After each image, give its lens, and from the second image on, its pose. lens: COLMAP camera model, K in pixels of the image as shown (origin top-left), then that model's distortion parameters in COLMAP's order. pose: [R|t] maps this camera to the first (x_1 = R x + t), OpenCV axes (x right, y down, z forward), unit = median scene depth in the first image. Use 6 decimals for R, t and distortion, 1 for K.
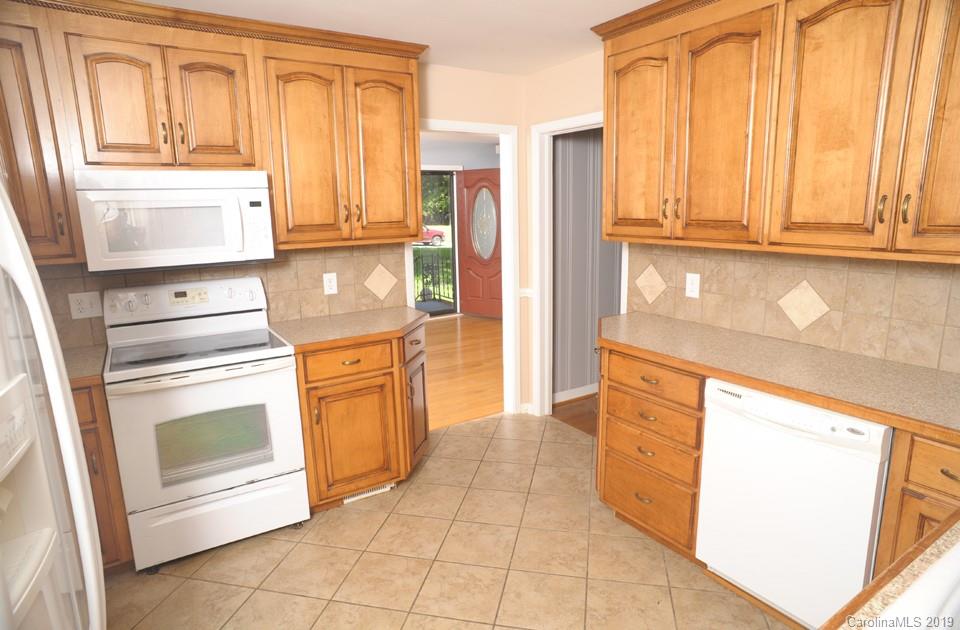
lens RADIAL K [[548.0, 0, 480.0], [0, 548.0, 315.0], [0, 0, 1]] dist [-0.103188, 0.069507]
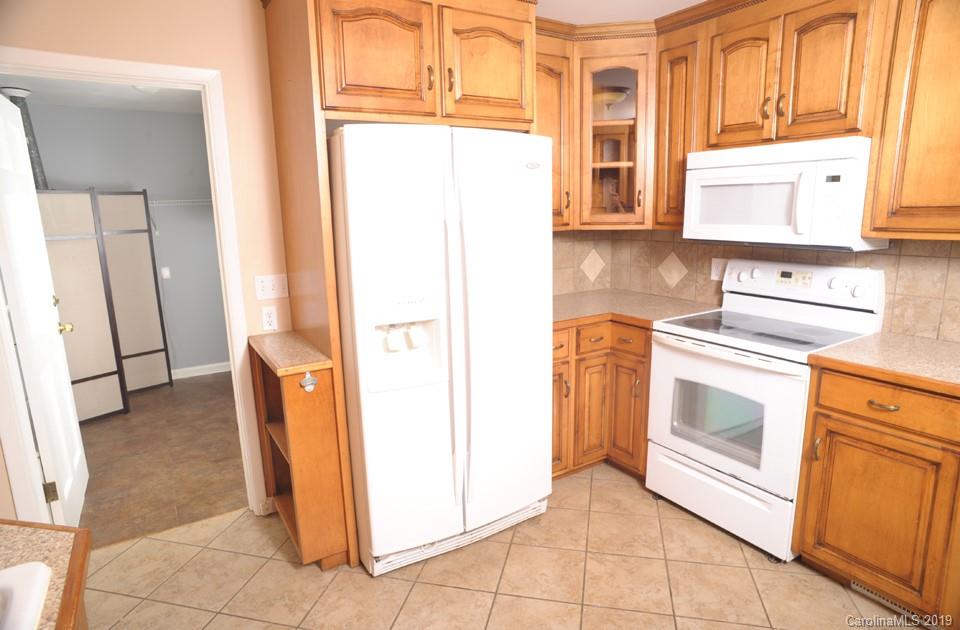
lens RADIAL K [[548.0, 0, 480.0], [0, 548.0, 315.0], [0, 0, 1]] dist [-0.103188, 0.069507]
pose [[-0.020098, 0.214675, -0.976479, 0.425057], [-0.169938, 0.961731, 0.214931, -0.085539], [0.985250, 0.170261, 0.017152, 0.474679]]
